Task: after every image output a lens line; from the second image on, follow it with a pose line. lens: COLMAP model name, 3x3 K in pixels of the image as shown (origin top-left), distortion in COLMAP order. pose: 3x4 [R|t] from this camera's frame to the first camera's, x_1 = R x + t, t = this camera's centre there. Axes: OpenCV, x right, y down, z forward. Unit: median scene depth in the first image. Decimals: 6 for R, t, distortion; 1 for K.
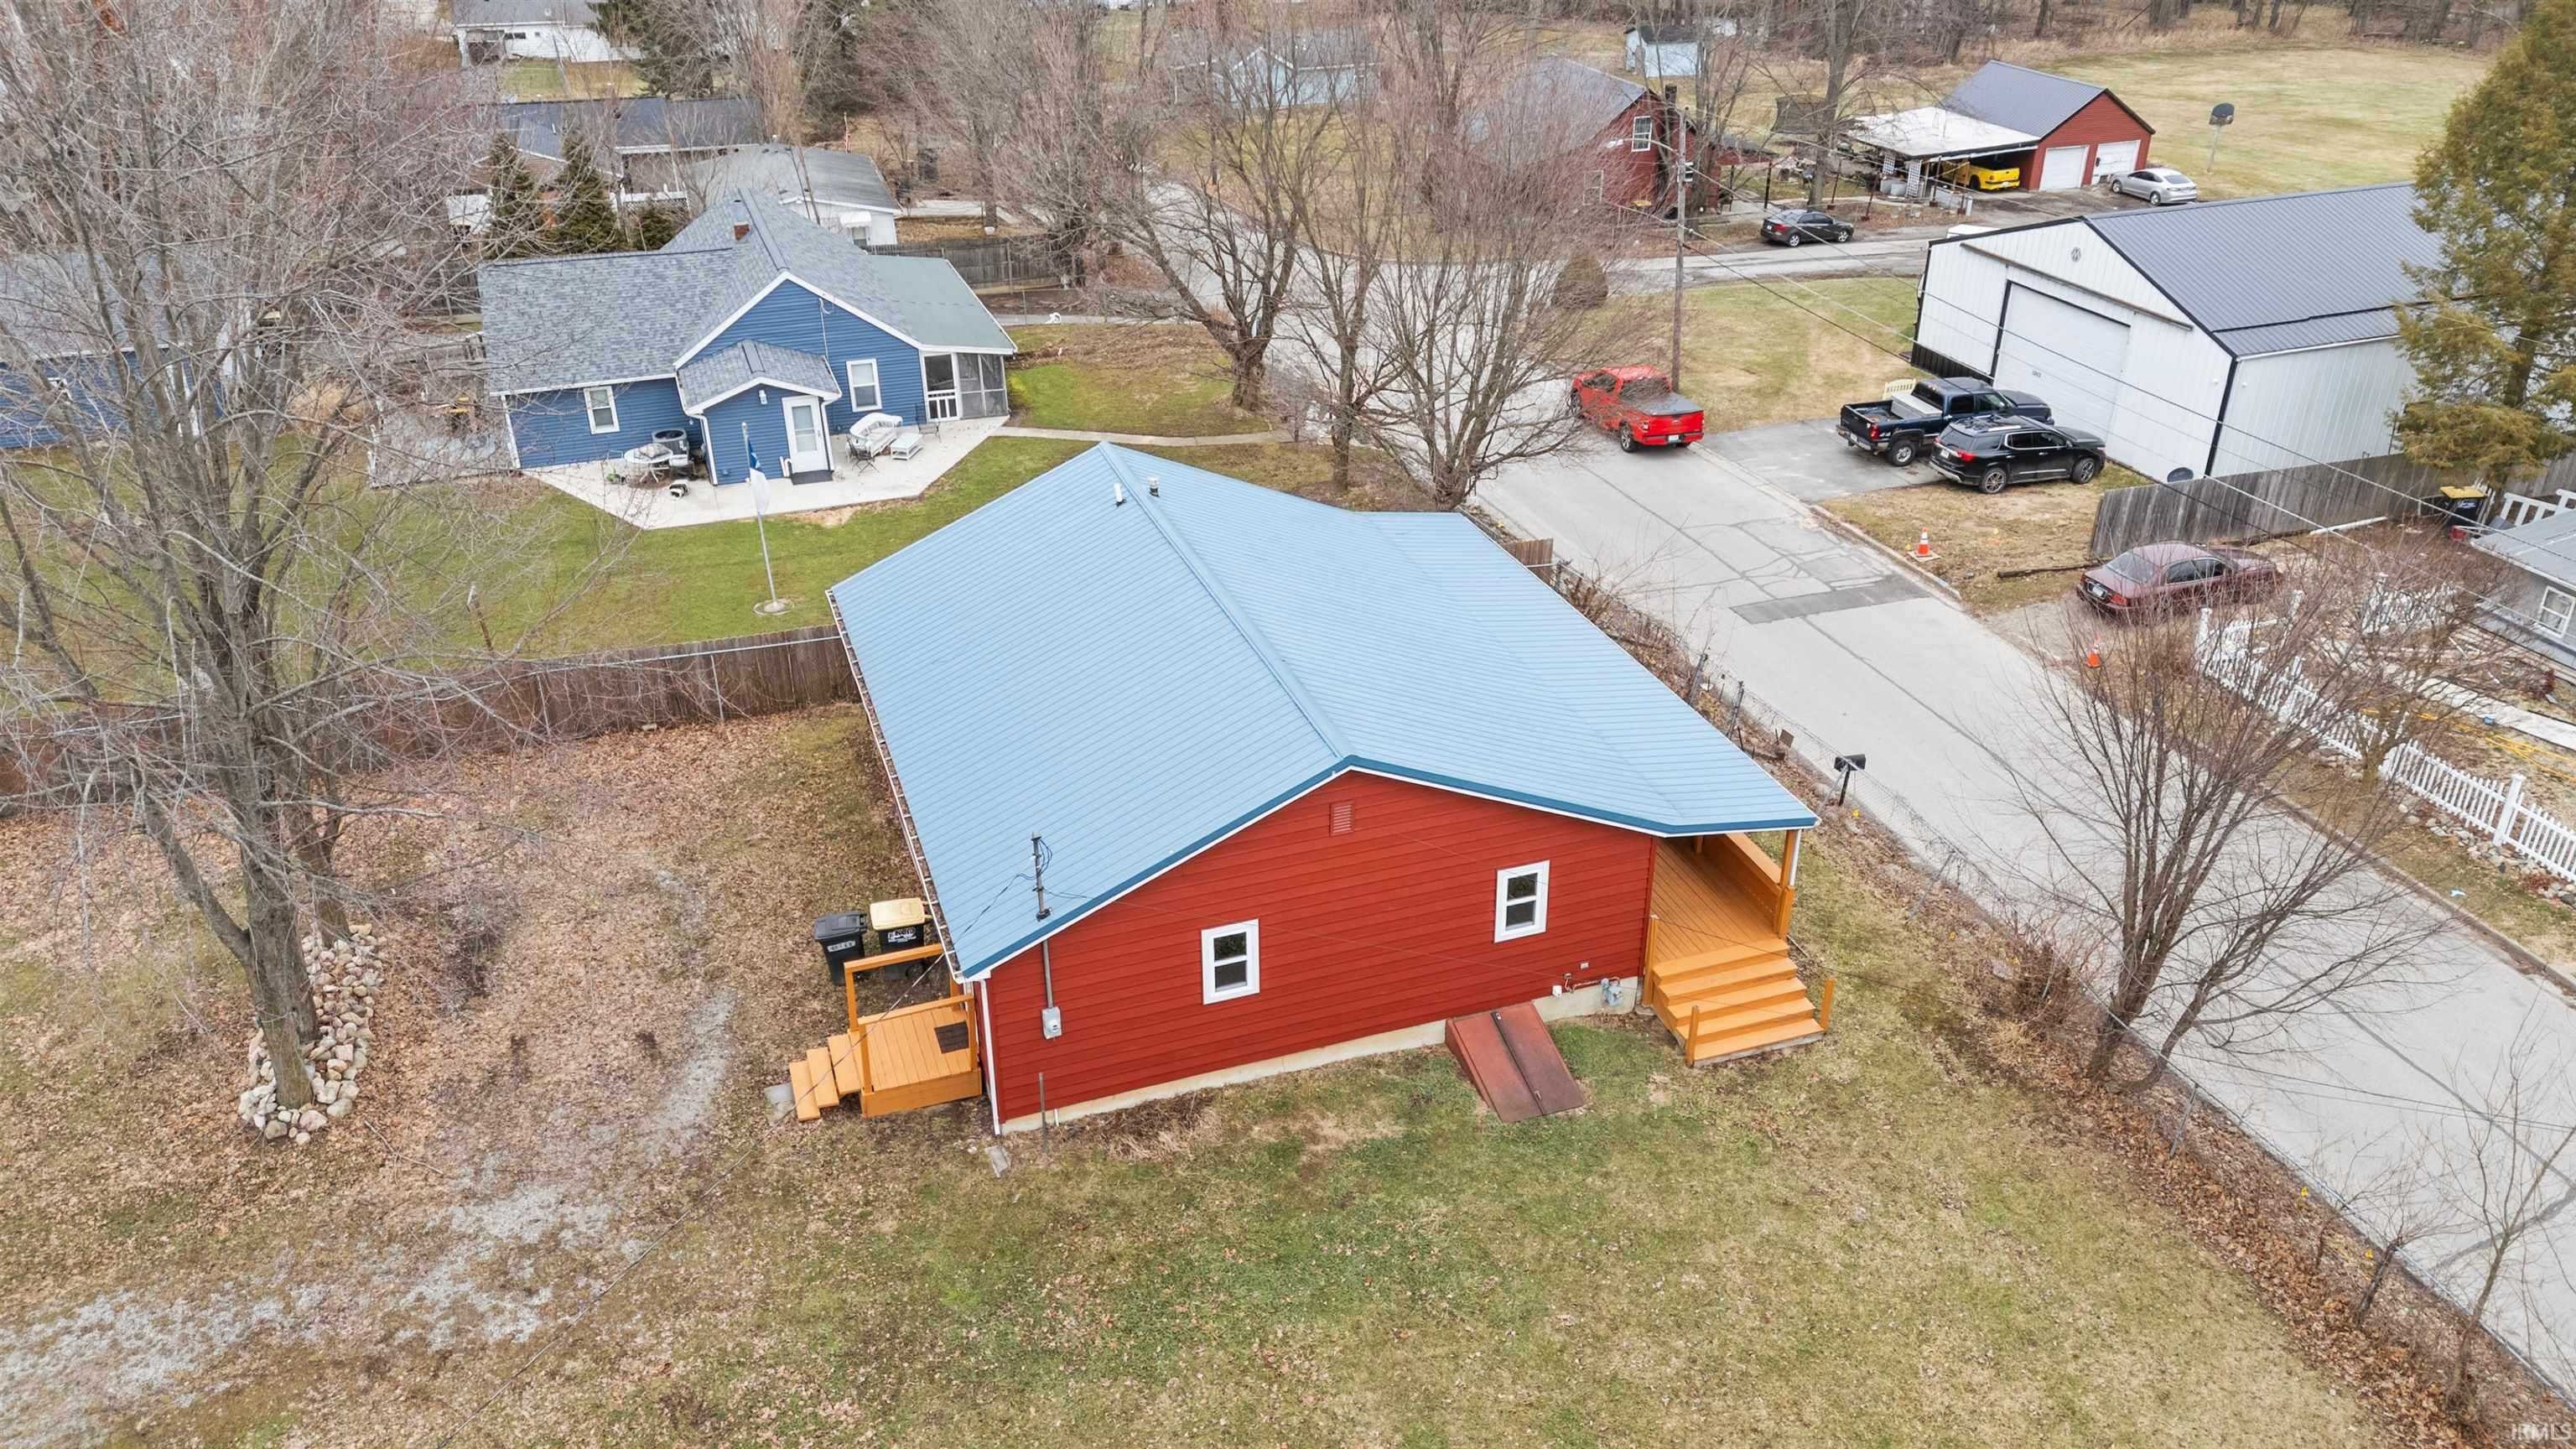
lens RADIAL K [[1884.0, 0, 1297.8], [0, 1884.0, 708.9], [0, 0, 1]] dist [0.090540, -0.097736]
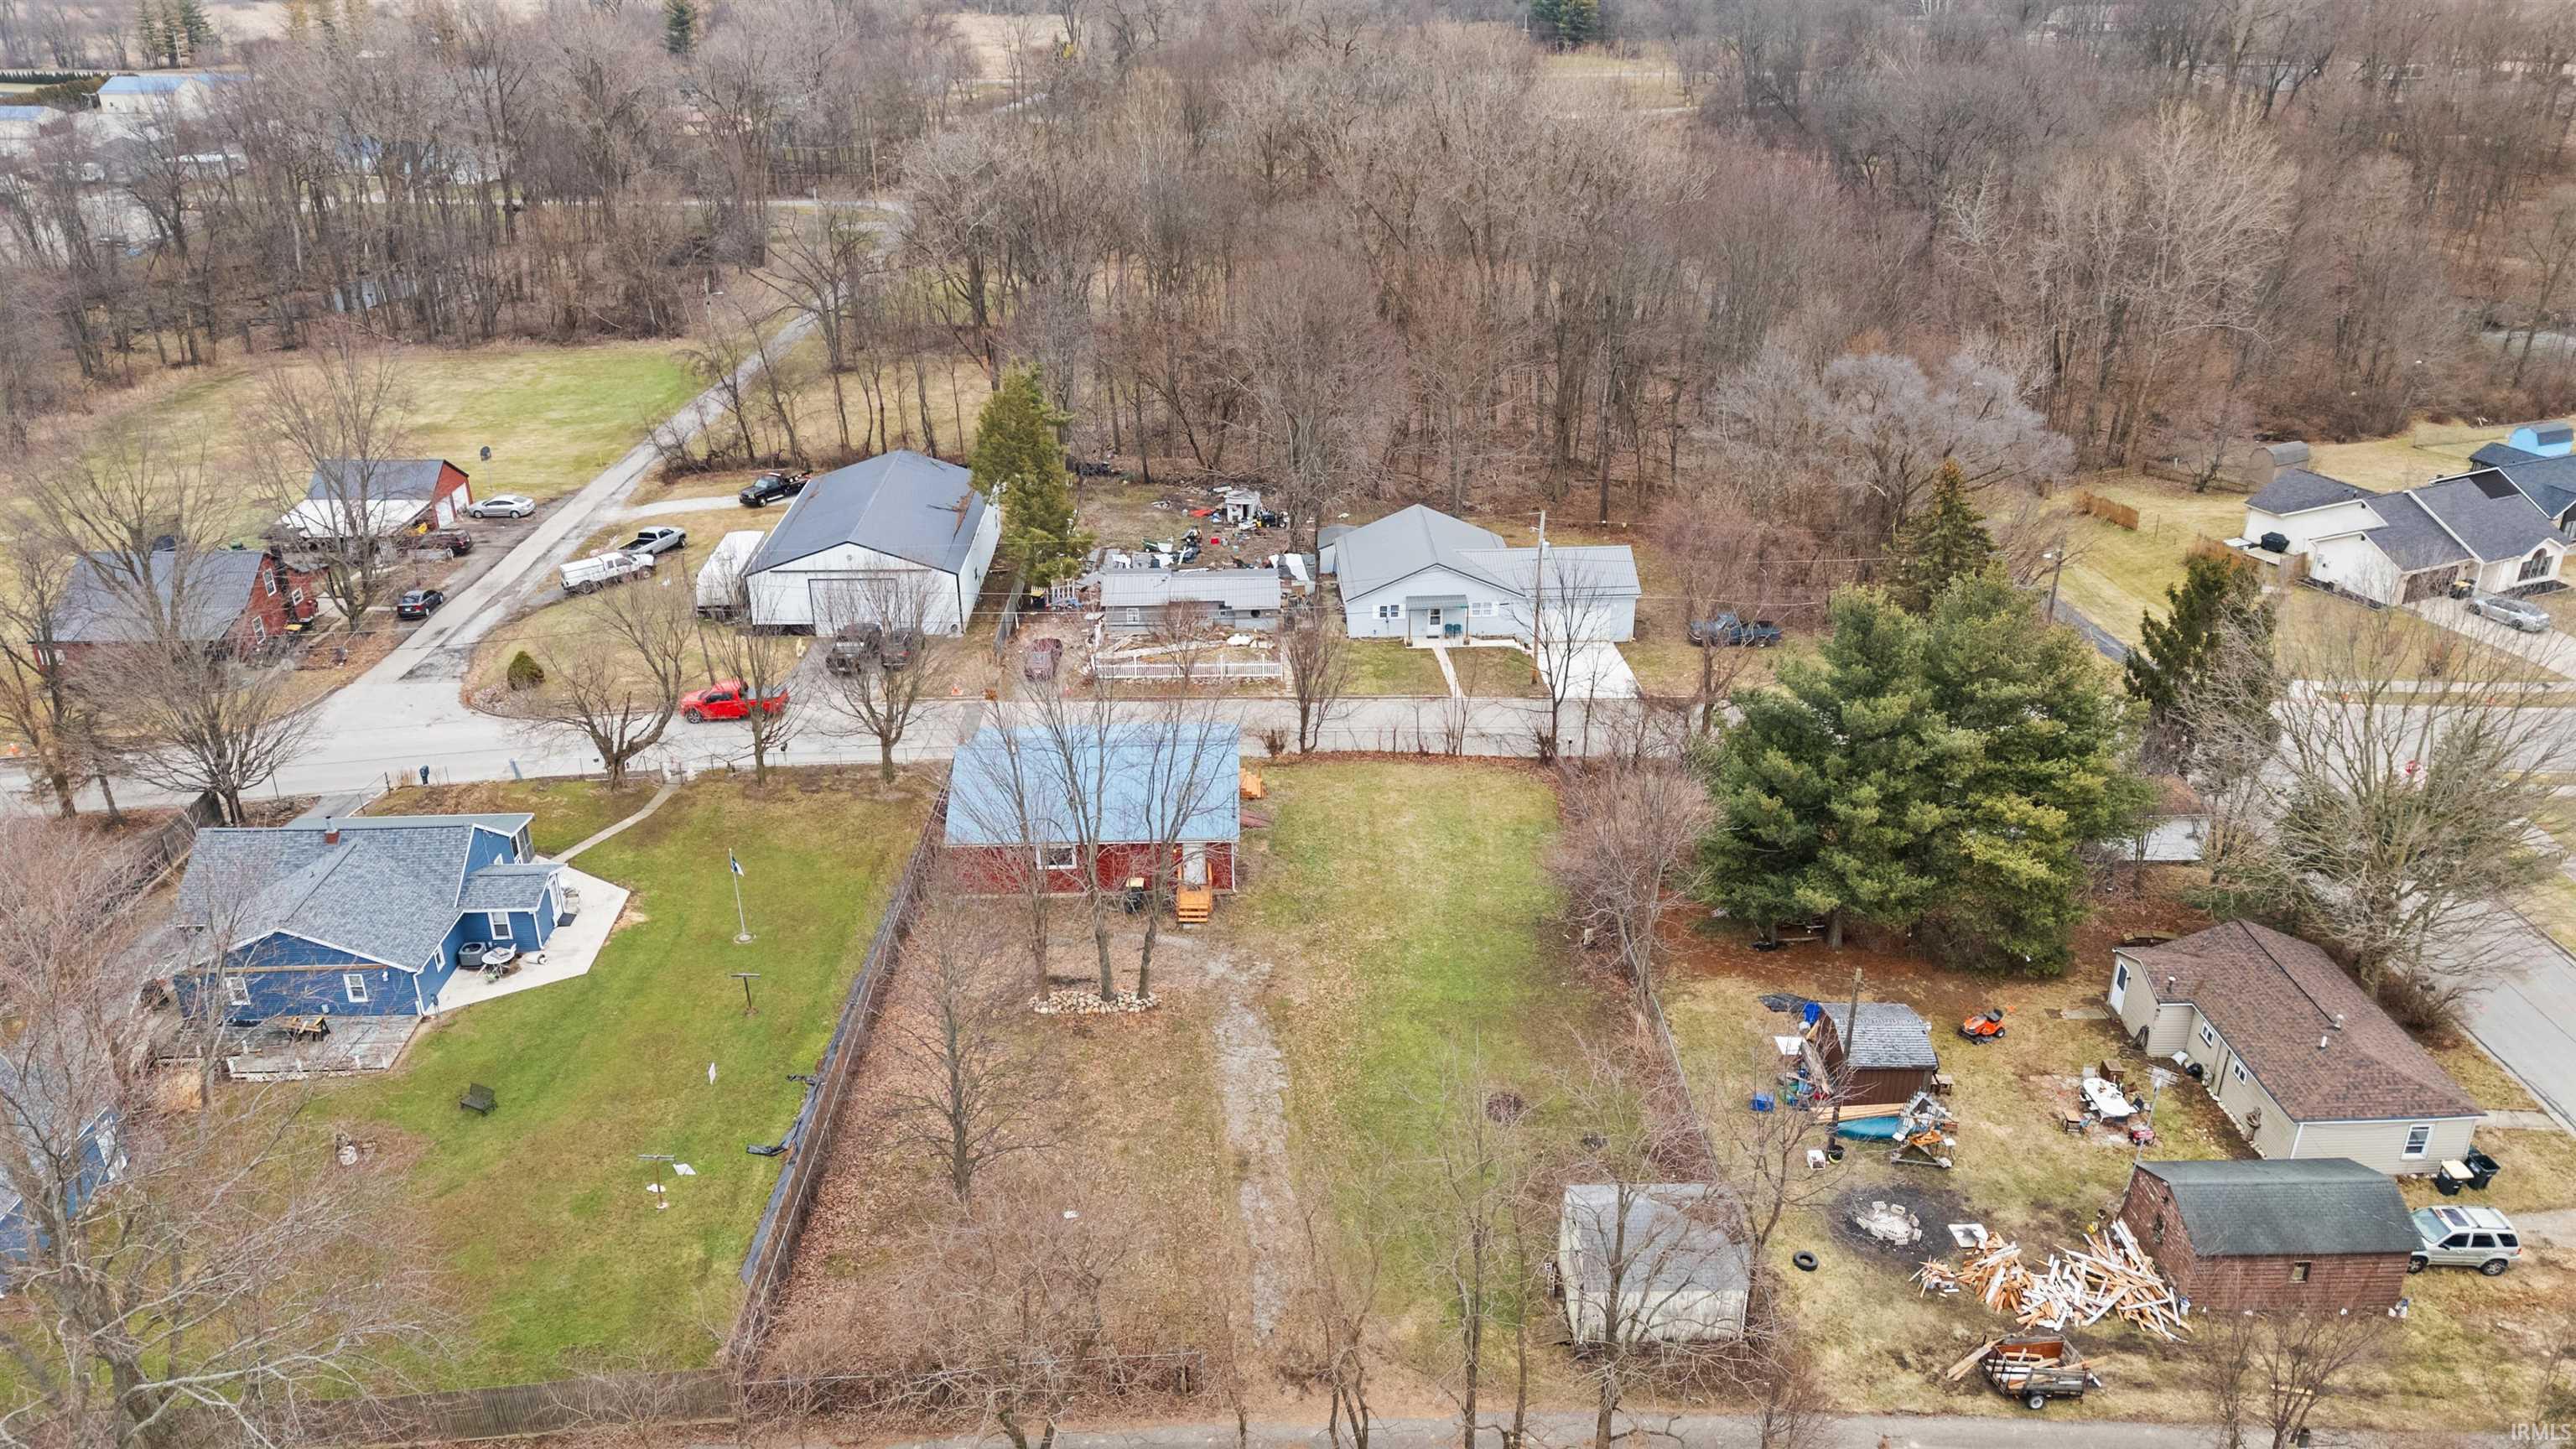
lens RADIAL K [[1884.0, 0, 1297.8], [0, 1884.0, 708.9], [0, 0, 1]] dist [0.090540, -0.097736]
pose [[0.310598, -0.398924, 0.862780, -2.736848], [0.441385, 0.864410, 0.240781, -0.765032], [-0.841848, 0.306032, 0.444563, -0.622292]]
